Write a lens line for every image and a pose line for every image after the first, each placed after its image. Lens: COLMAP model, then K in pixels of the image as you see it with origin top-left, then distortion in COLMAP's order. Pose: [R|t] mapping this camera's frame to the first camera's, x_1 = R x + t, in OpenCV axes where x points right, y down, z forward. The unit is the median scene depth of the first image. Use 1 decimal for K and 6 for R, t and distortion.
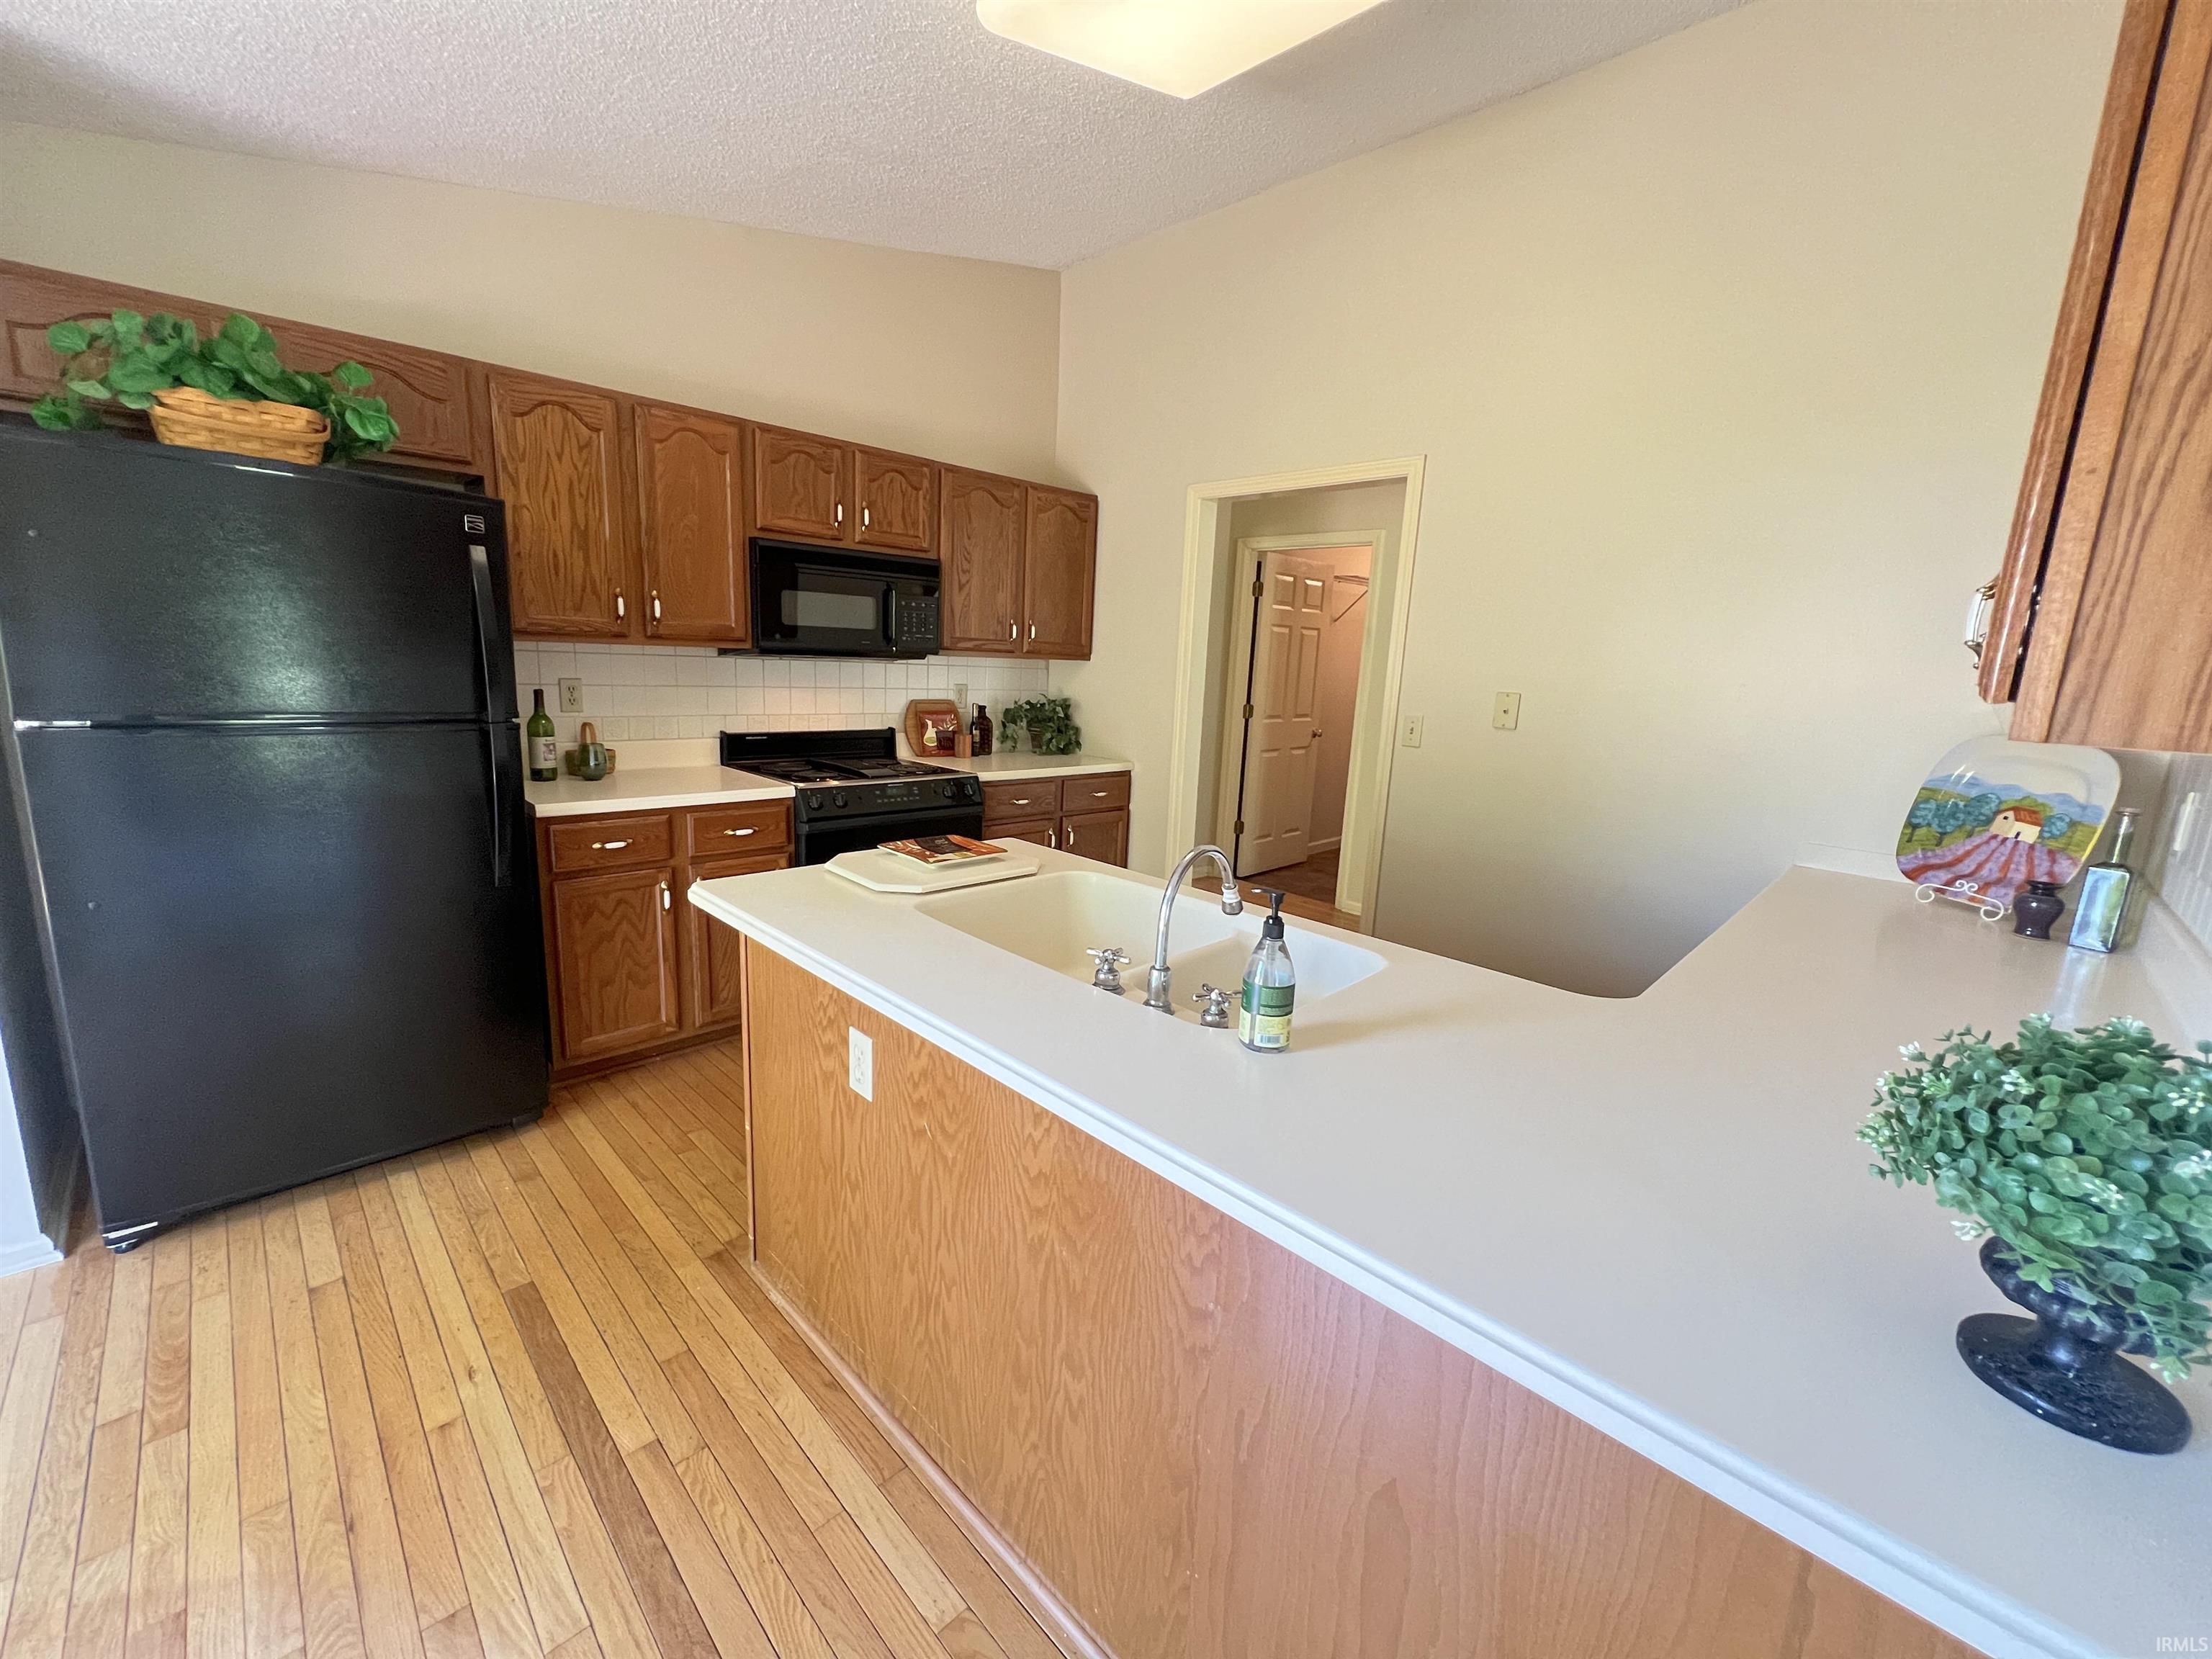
lens RADIAL K [[885.7, 0, 1102.7], [0, 885.7, 827.0], [0, 0, 1]] dist [-0.001767, 0.000273]
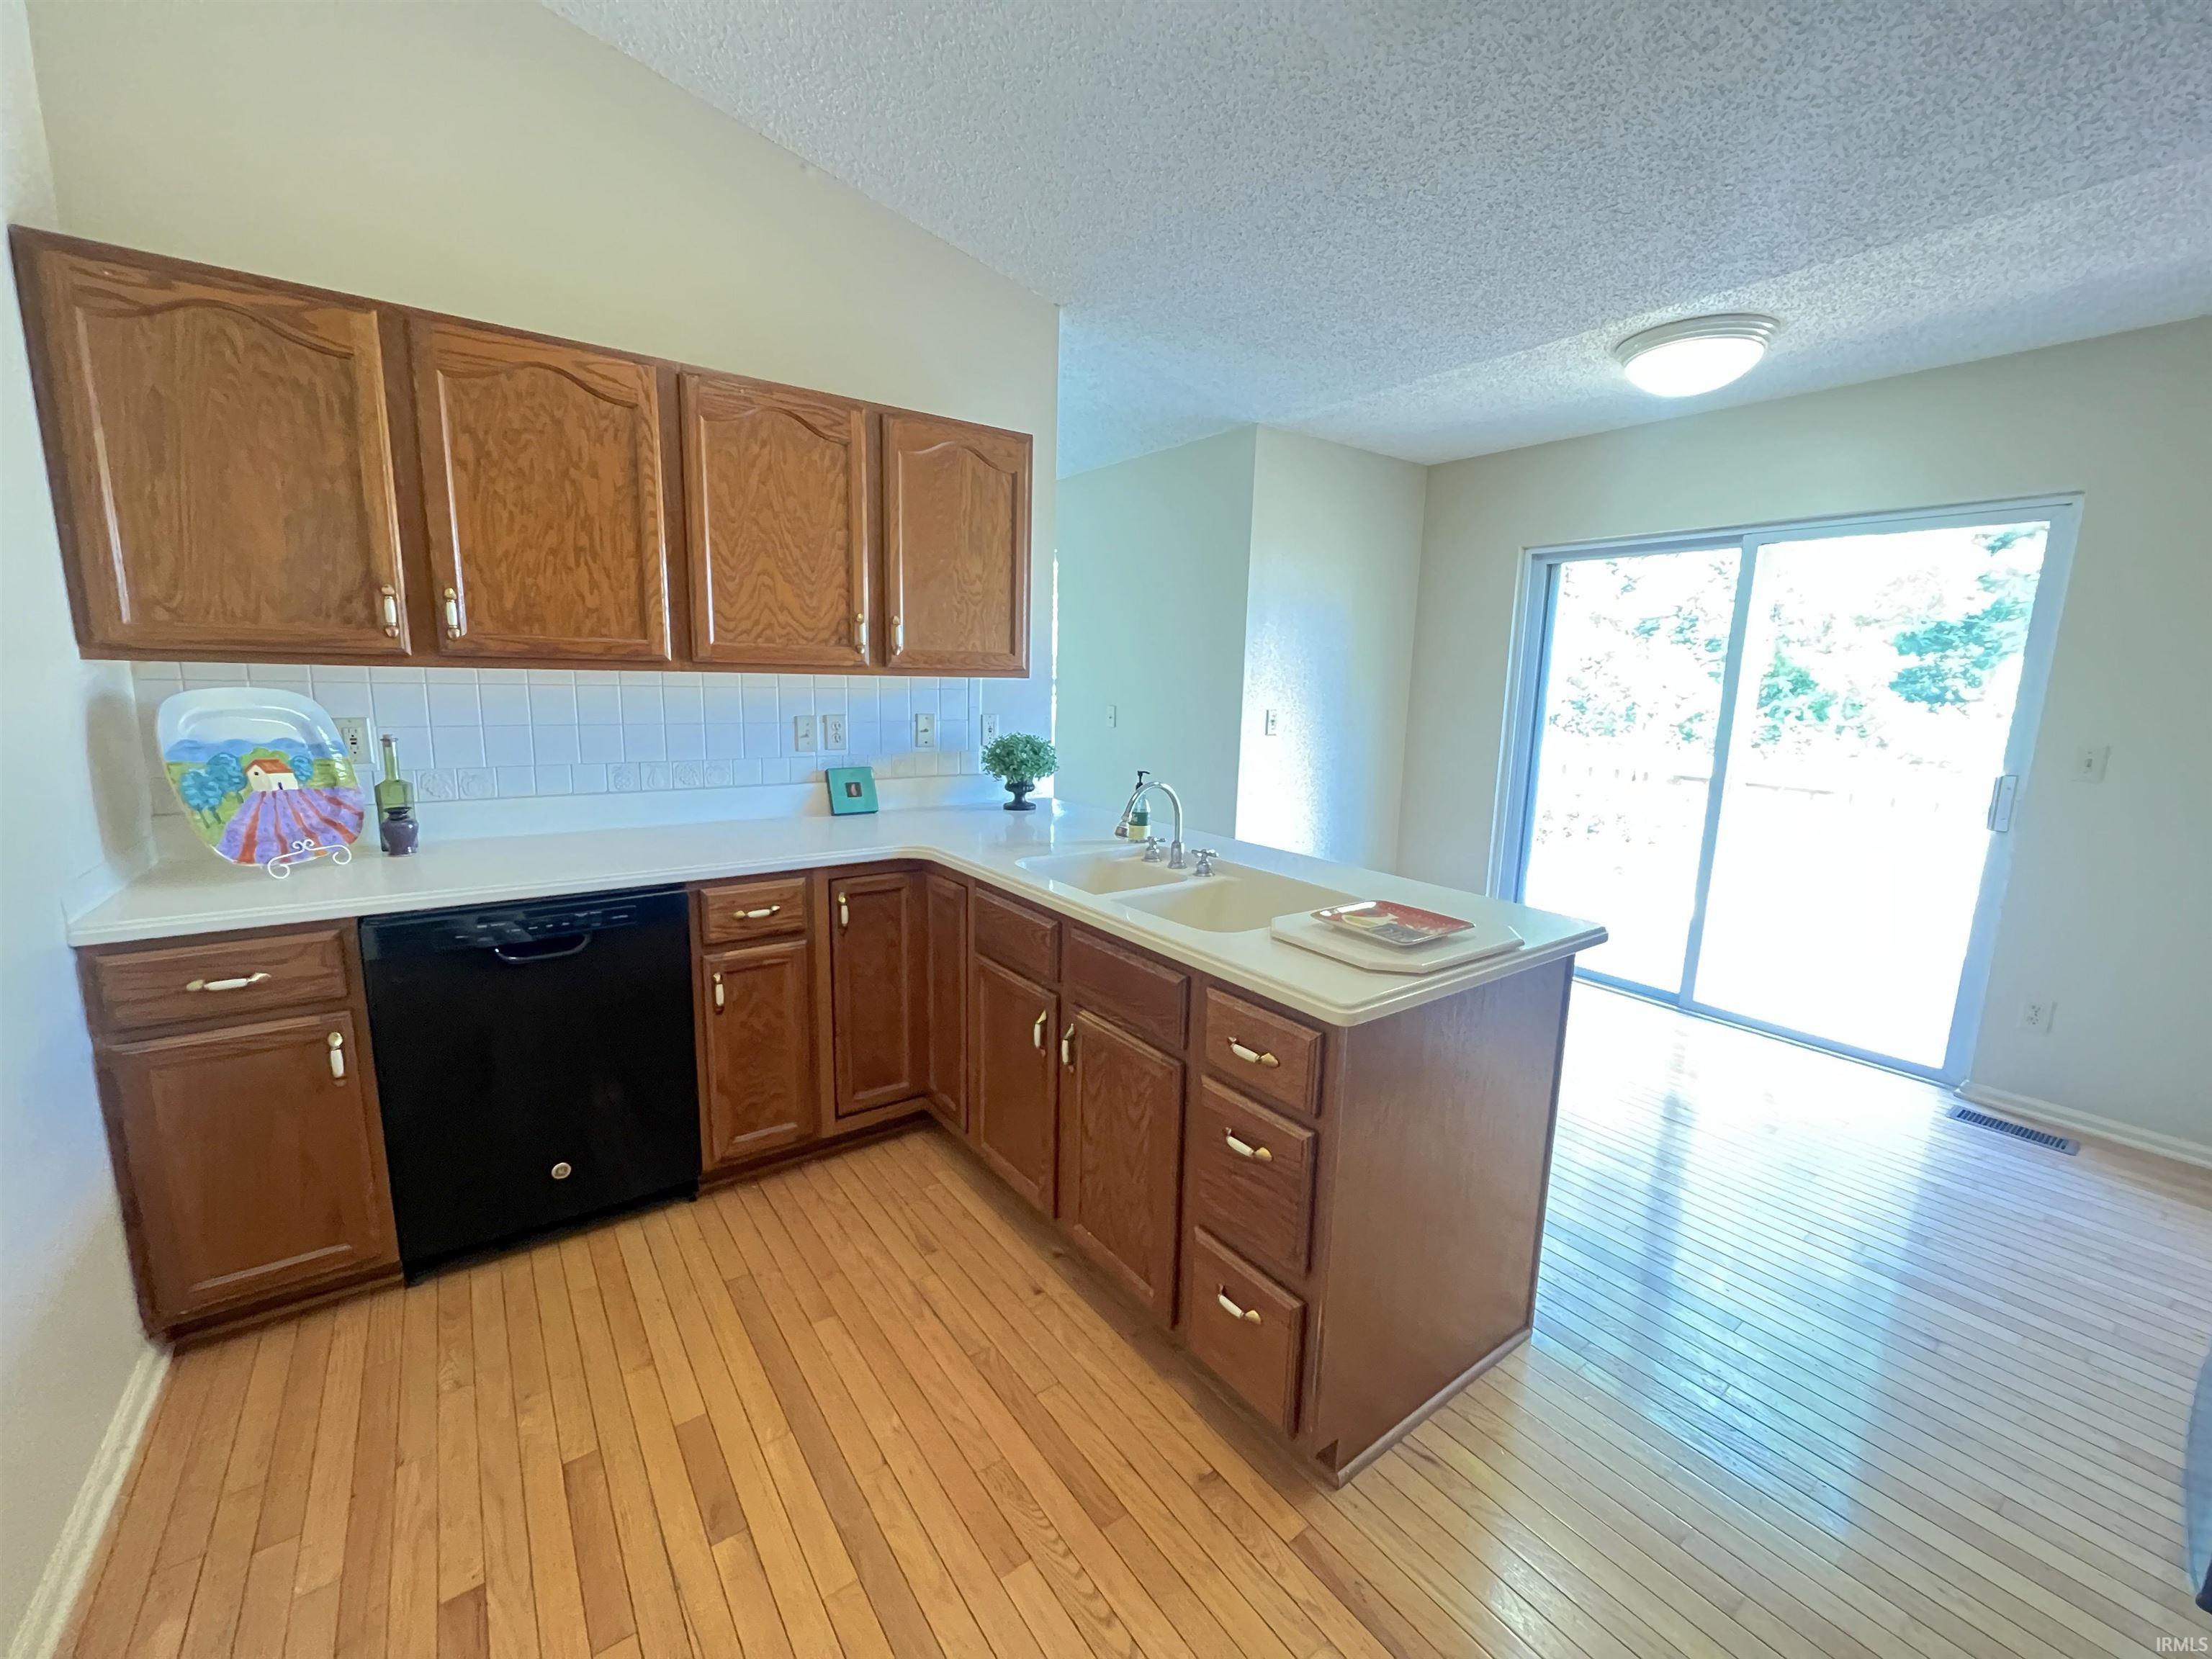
lens RADIAL K [[890.0, 0, 1101.3], [0, 890.0, 827.2], [0, 0, 1]] dist [-0.008656, 0.002439]
pose [[-0.986245, -0.091935, 0.137362, -0.011385], [-0.037120, 0.933007, 0.357938, -0.184336], [-0.161066, 0.347916, -0.923587, 0.953414]]
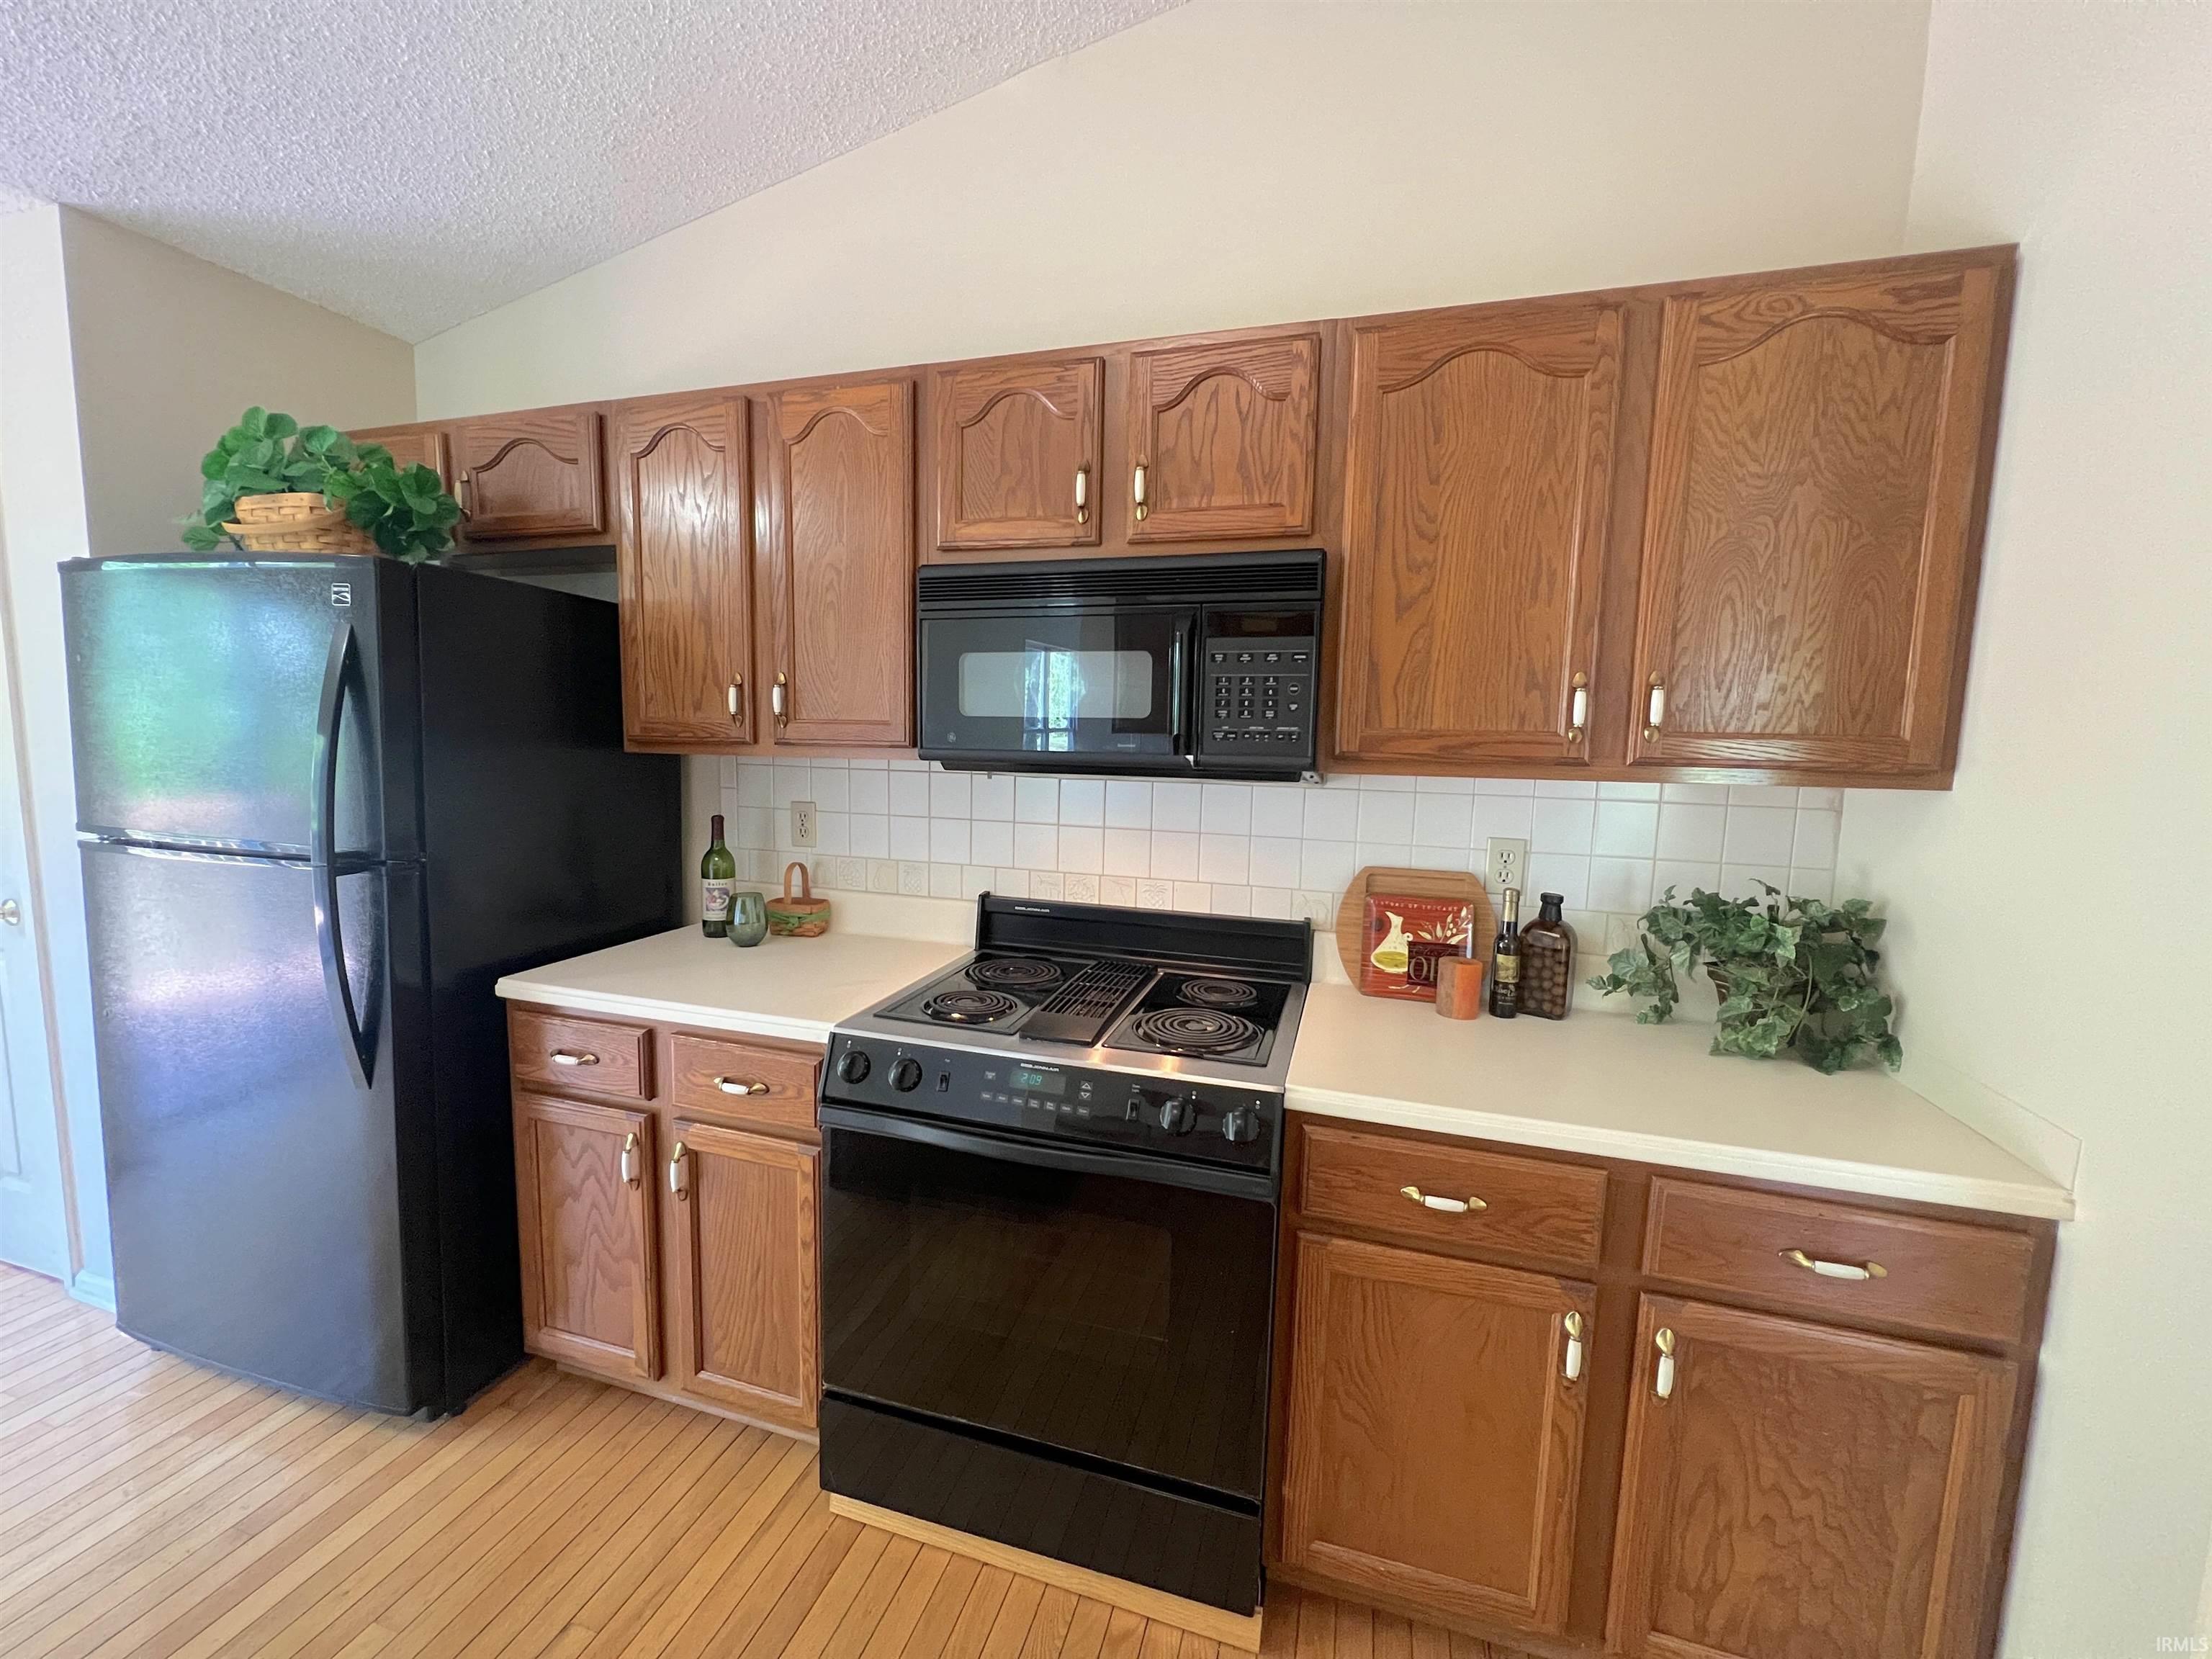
lens RADIAL K [[880.6, 0, 1102.5], [0, 880.6, 827.3], [0, 0, 1]] dist [-0.000204, -0.000181]
pose [[0.472822, 0.060511, -0.879078, 0.136203], [-0.168238, 0.985486, -0.022653, -0.141682], [0.864948, 0.158605, 0.476140, 0.714834]]
